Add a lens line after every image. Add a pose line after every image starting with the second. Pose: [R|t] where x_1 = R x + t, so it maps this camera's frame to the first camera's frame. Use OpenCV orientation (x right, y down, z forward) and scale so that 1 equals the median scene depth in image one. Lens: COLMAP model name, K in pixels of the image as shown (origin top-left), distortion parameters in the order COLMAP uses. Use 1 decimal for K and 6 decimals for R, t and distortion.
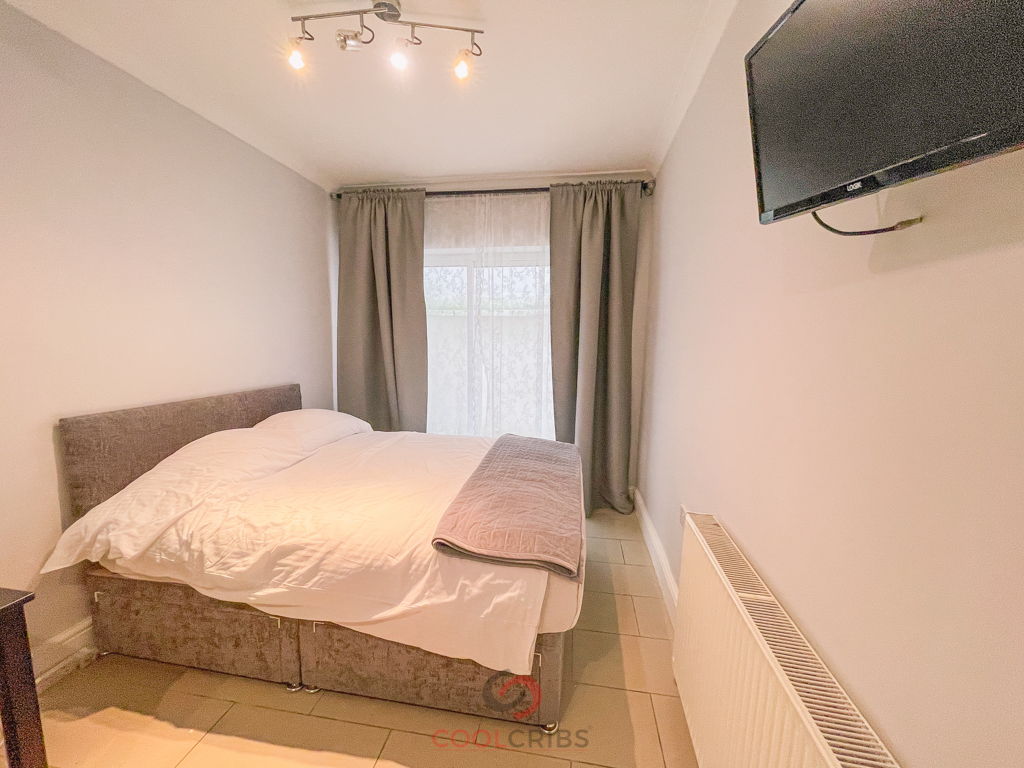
lens RADIAL K [[411.3, 0, 513.5], [0, 411.3, 386.1], [0, 0, 1]] dist [-0.003712, -0.000238]
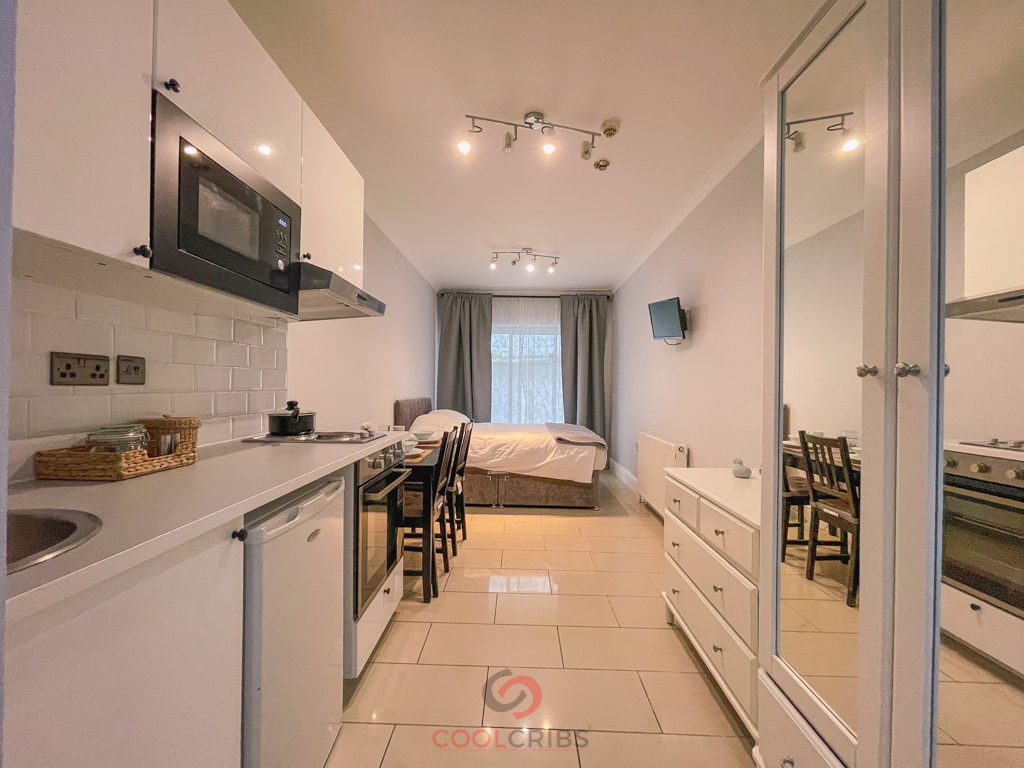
lens RADIAL K [[411.3, 0, 509.8], [0, 411.3, 382.9], [0, 0, 1]] dist [-0.003712, -0.000238]
pose [[0.991678, 0.001743, 0.128728, -0.400120], [0.014264, 0.992264, -0.123325, 0.155965], [-0.127947, 0.124135, 0.983982, -0.823150]]
